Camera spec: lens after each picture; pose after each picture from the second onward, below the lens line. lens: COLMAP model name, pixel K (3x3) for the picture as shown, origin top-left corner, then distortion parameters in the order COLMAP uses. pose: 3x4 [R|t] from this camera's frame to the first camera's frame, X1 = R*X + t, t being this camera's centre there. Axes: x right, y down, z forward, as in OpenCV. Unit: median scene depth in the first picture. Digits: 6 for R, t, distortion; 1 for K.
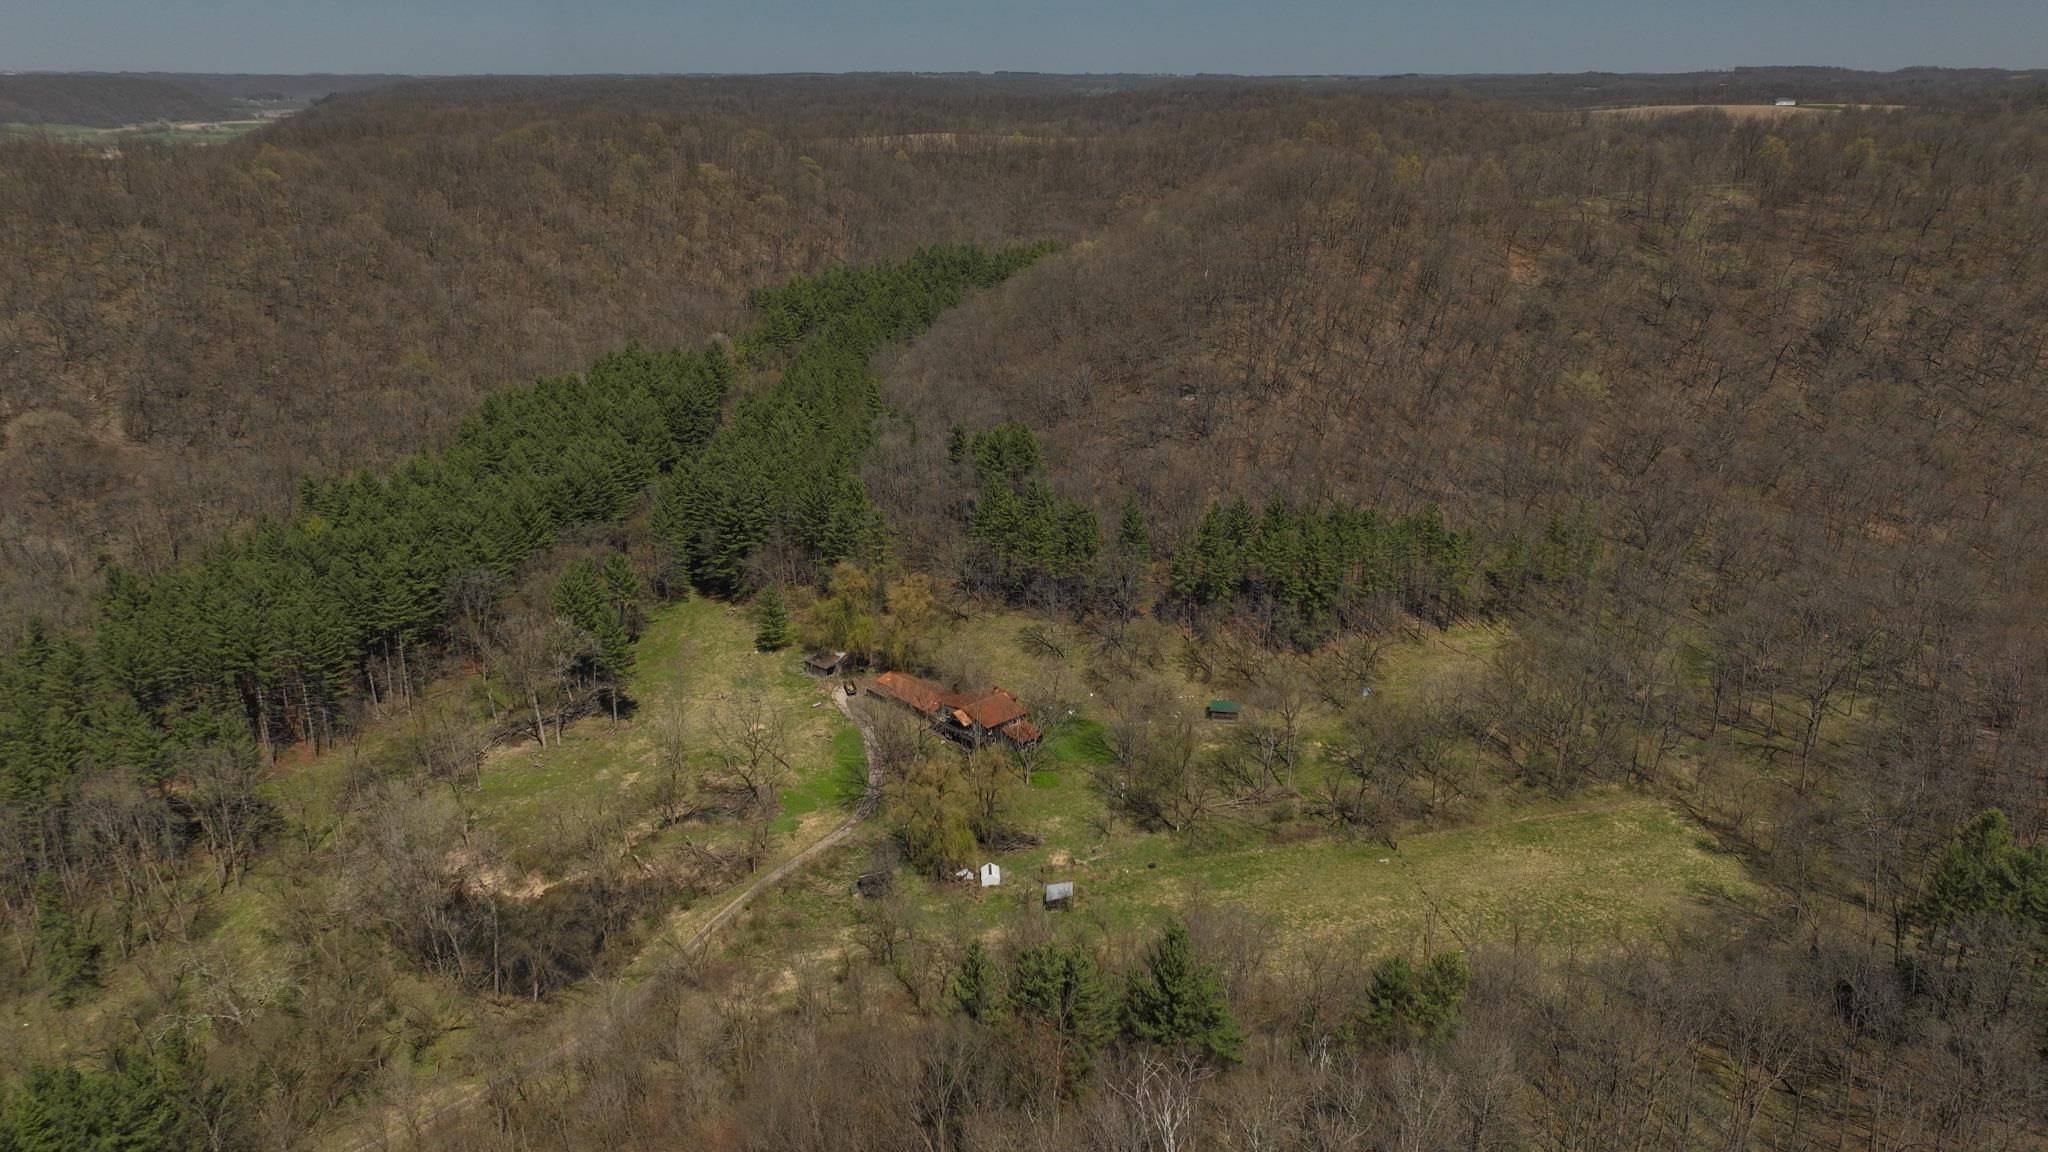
lens RADIAL K [[1433.9, 0, 1023.4], [0, 1433.9, 572.2], [0, 0, 1]] dist [-0.006297, 0.023791]
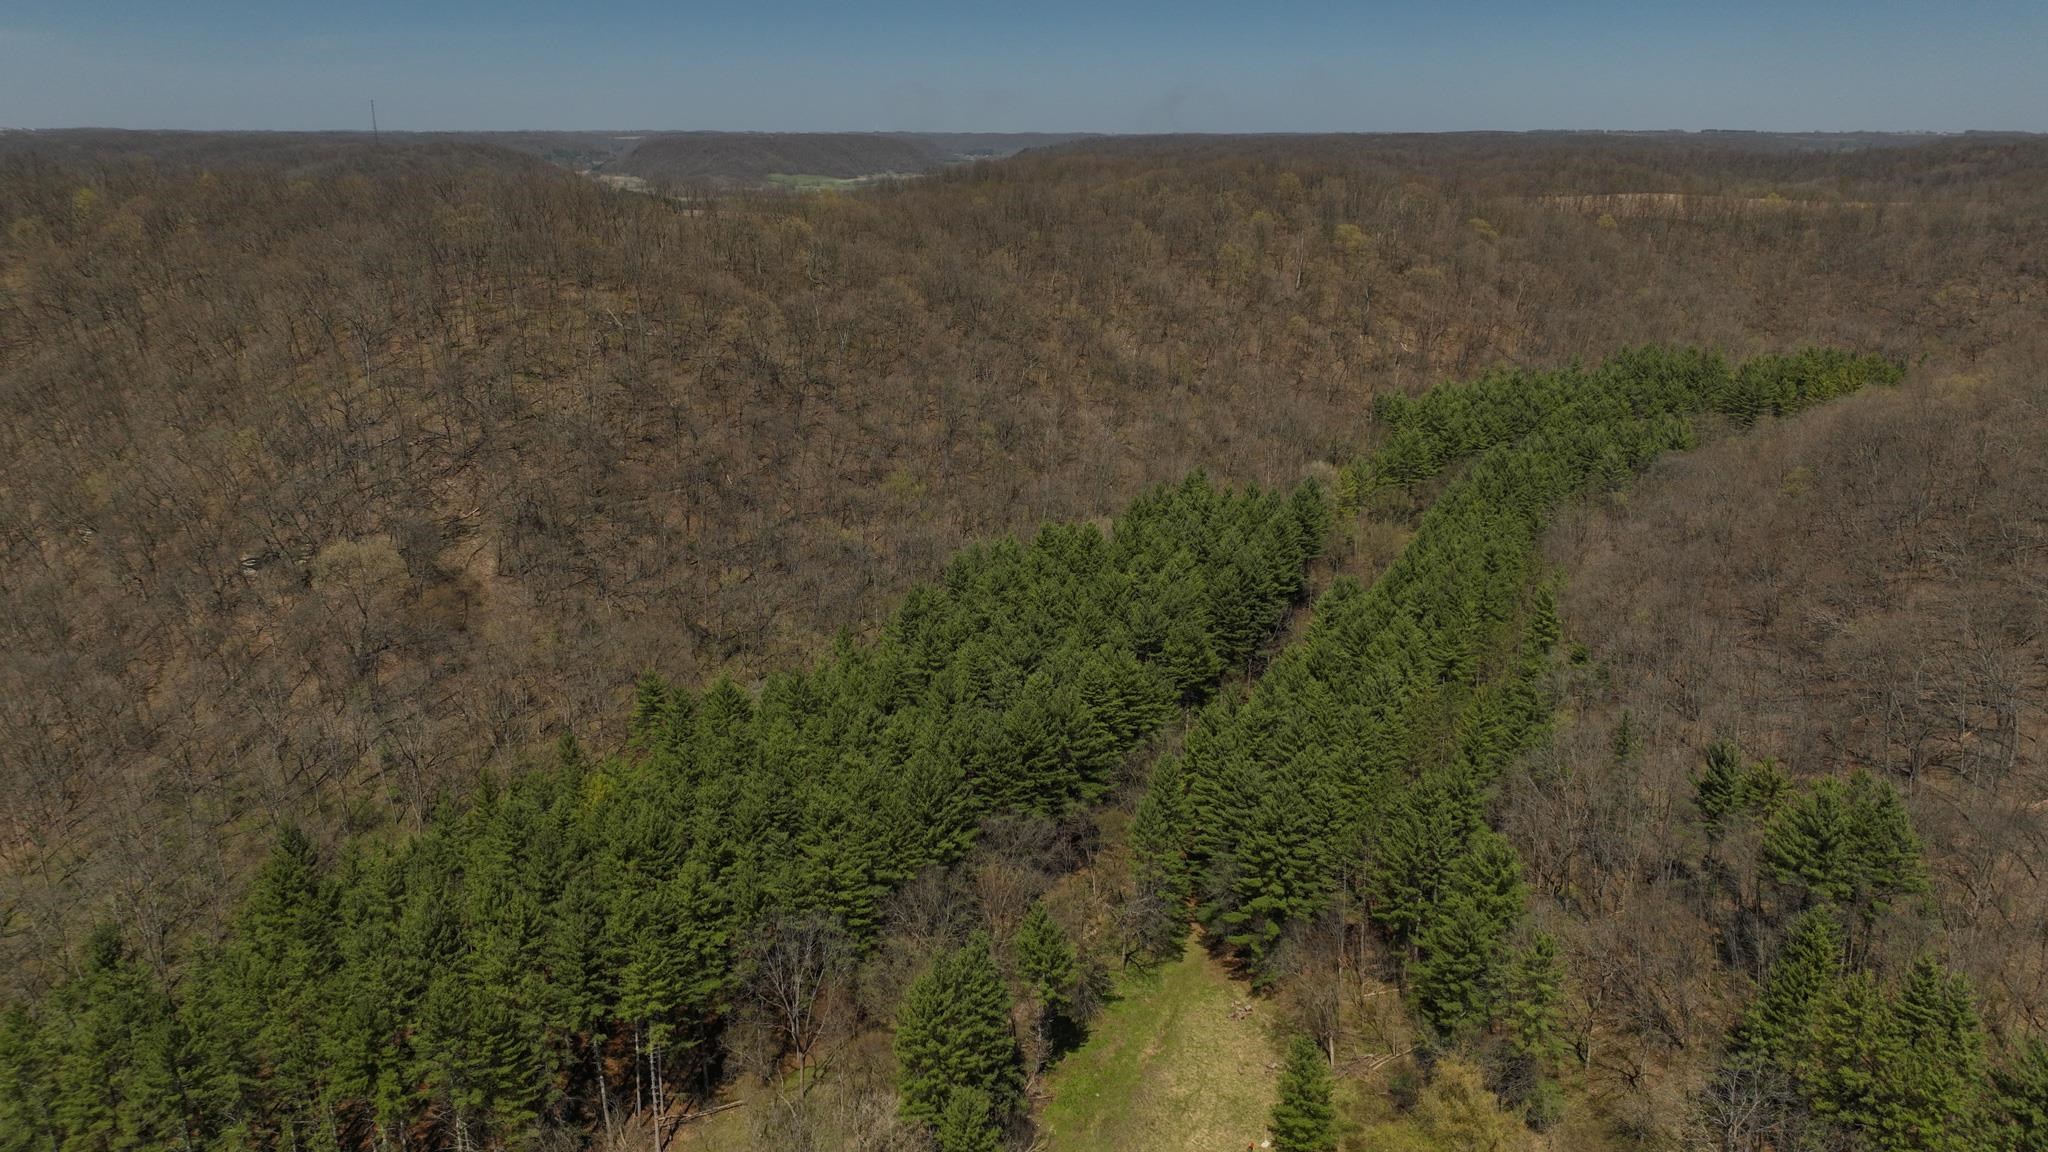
lens RADIAL K [[1433.9, 0, 1031.0], [0, 1433.9, 572.9], [0, 0, 1]] dist [-0.006297, 0.023791]
pose [[0.906233, 0.124859, -0.403920, -0.039923], [-0.139814, 0.990148, -0.007614, -0.070918], [0.398990, 0.063374, 0.914763, 0.240605]]
